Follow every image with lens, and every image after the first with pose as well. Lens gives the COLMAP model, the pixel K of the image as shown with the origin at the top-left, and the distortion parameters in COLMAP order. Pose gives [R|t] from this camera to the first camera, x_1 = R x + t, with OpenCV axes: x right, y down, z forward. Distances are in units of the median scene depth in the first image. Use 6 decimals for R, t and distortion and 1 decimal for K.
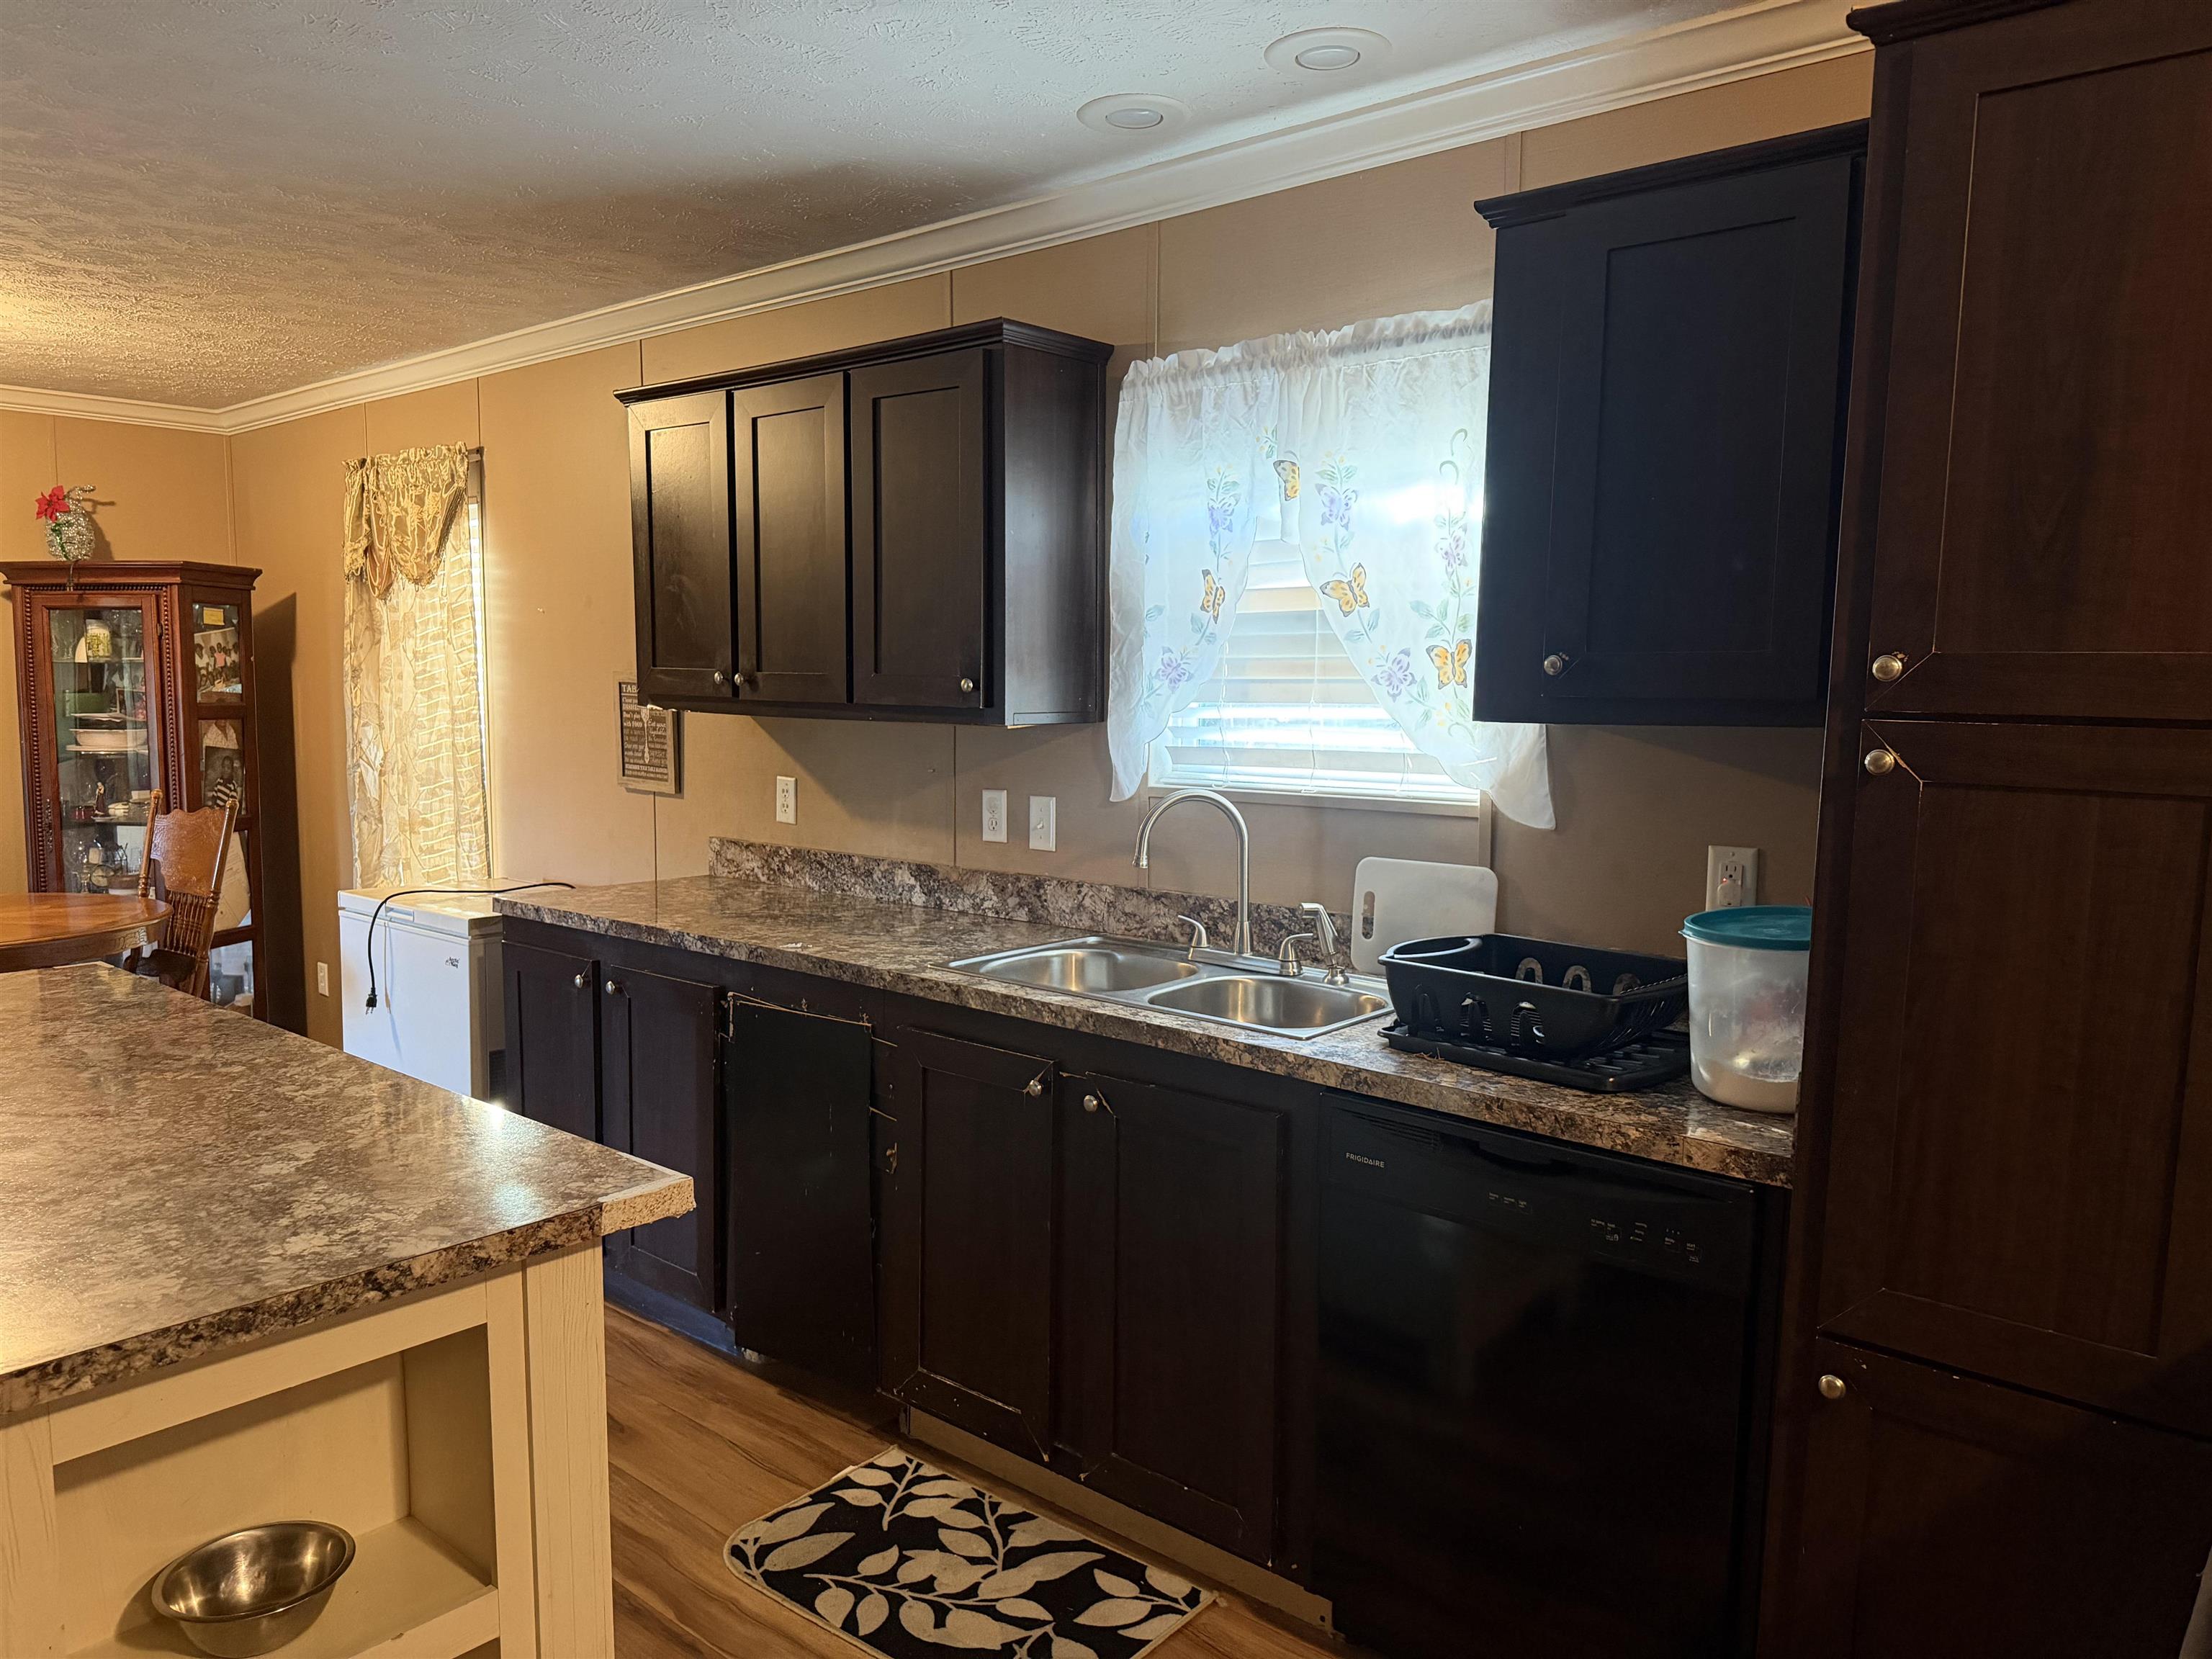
lens RADIAL K [[1559.6, 0, 1107.2], [0, 1559.6, 828.9], [0, 0, 1]] dist [0.000277, -0.014232]
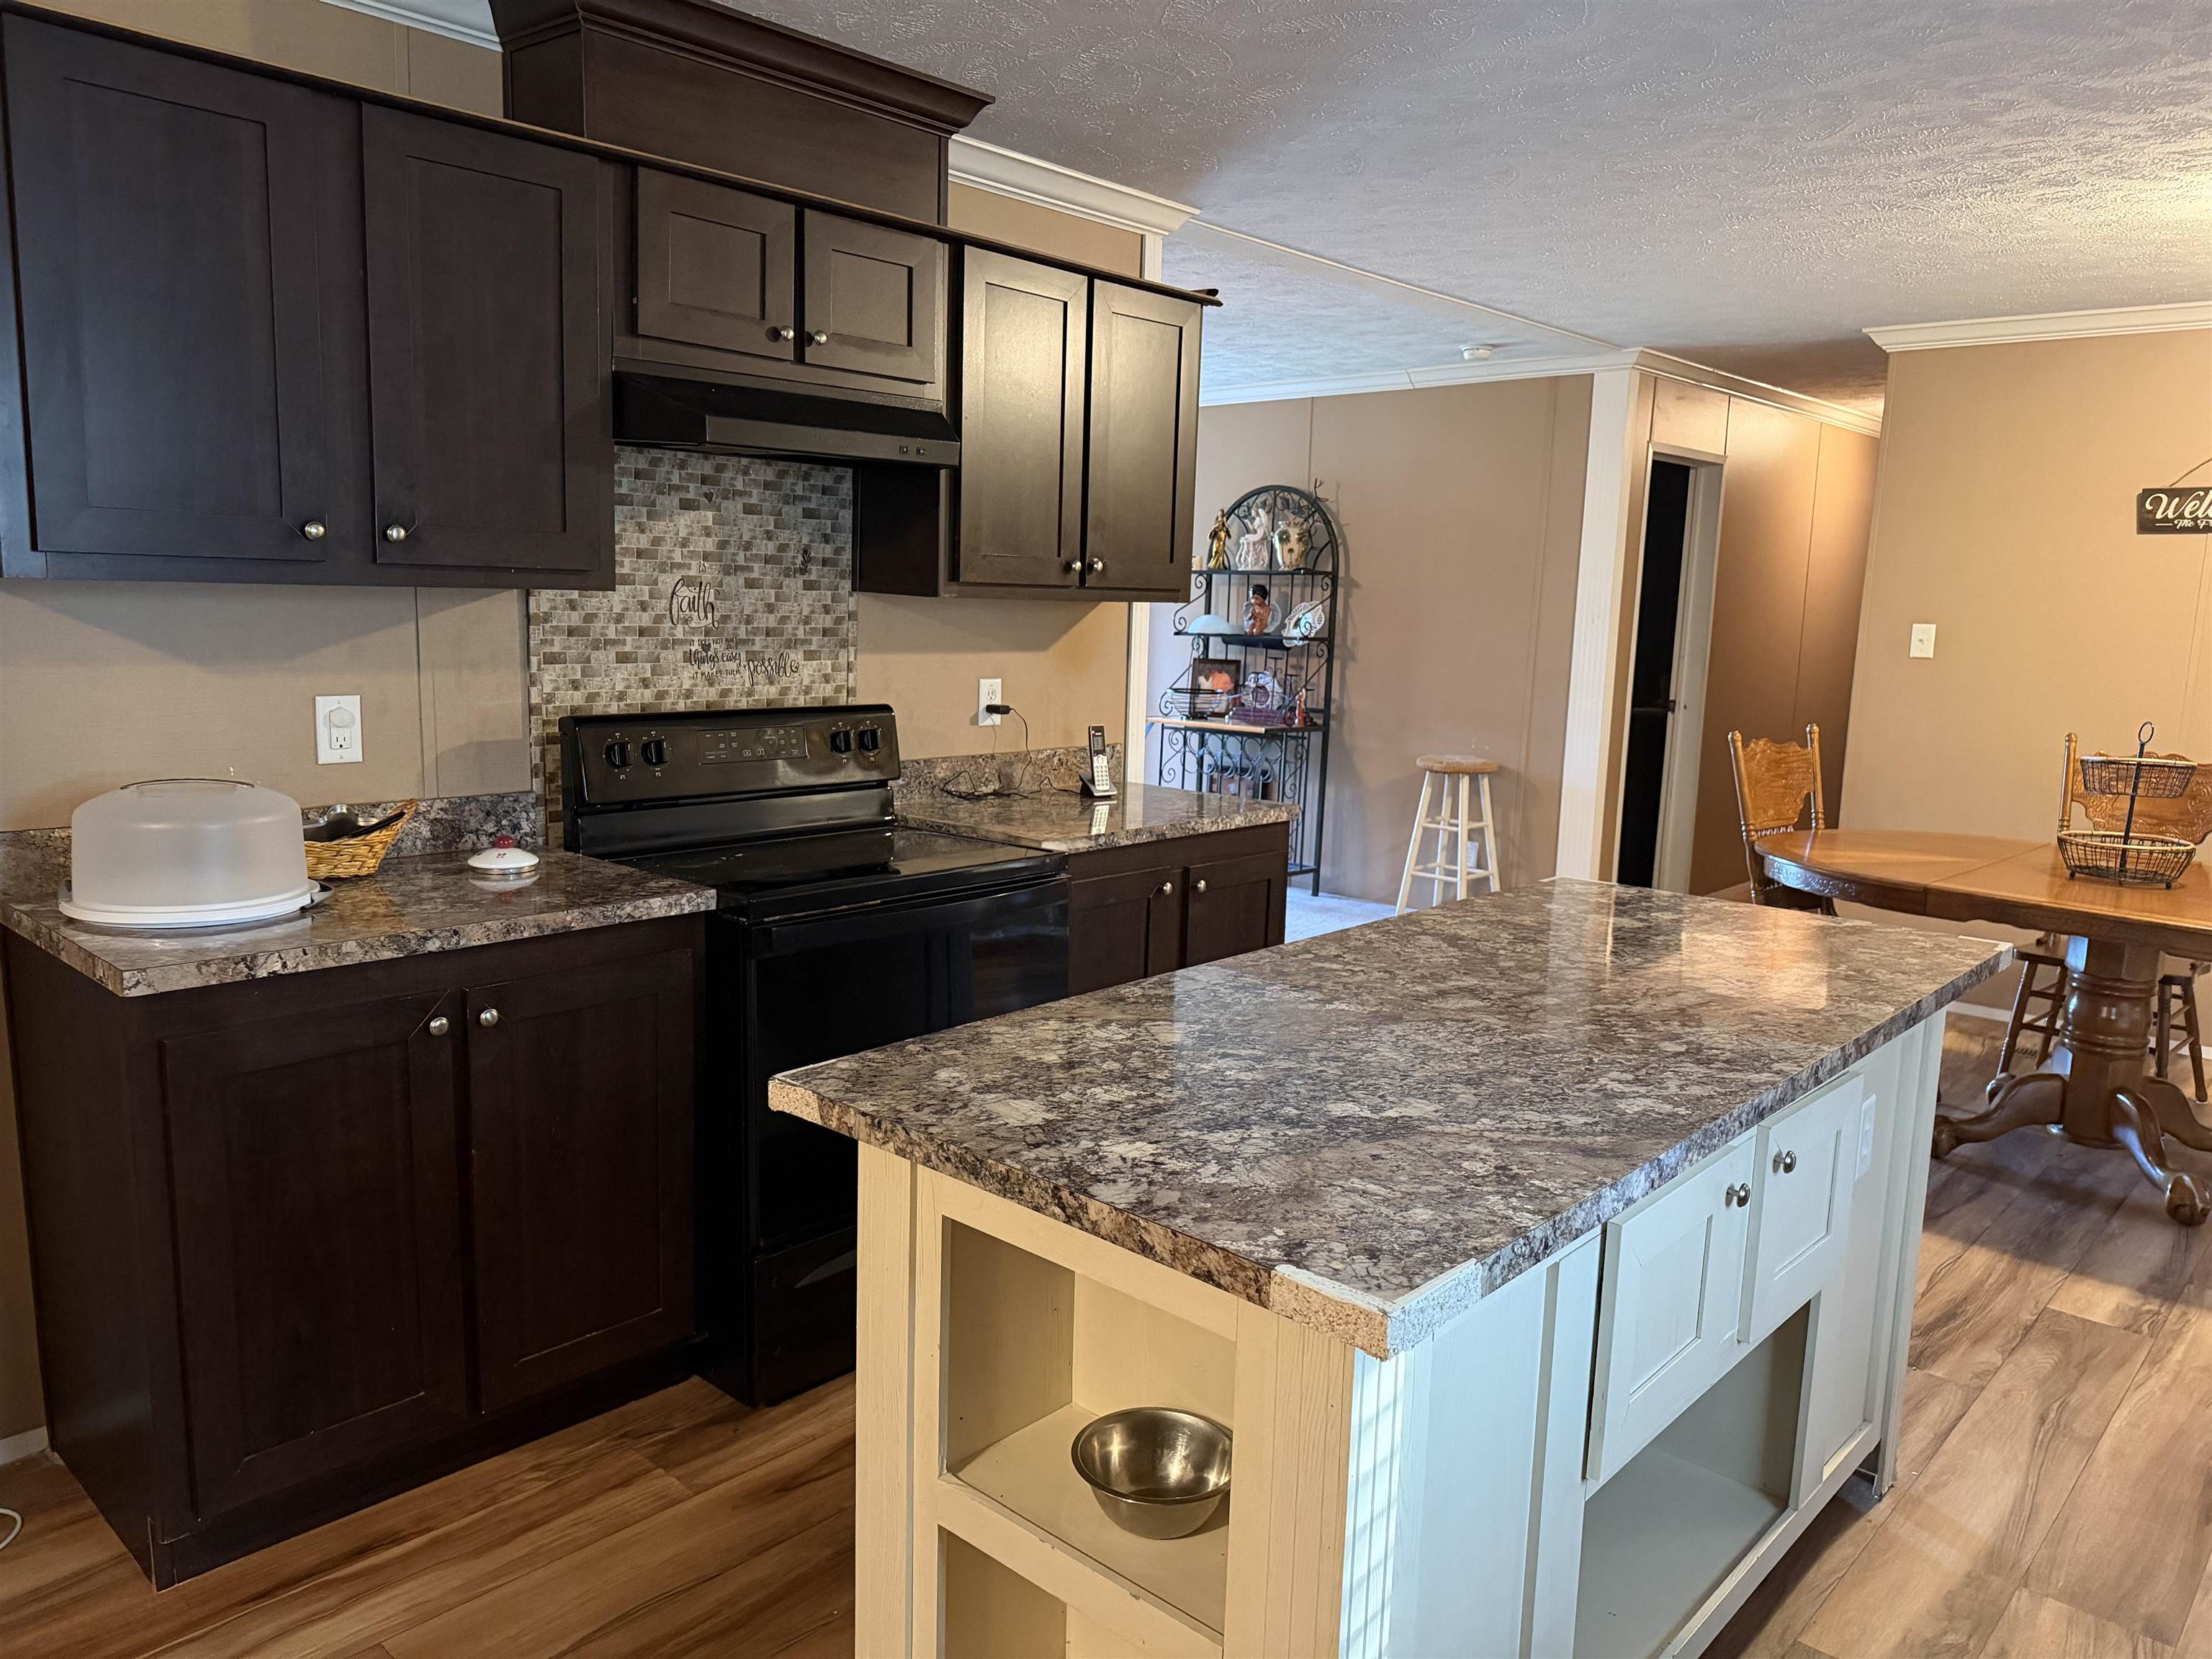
lens RADIAL K [[1559.6, 0, 1119.6], [0, 1559.6, 827.0], [0, 0, 1]] dist [0.000277, -0.014232]
pose [[-0.026587, 0.148105, -0.988614, 0.383590], [-0.138959, 0.978815, 0.150374, -0.072918], [0.989941, 0.141375, -0.005443, 0.859160]]
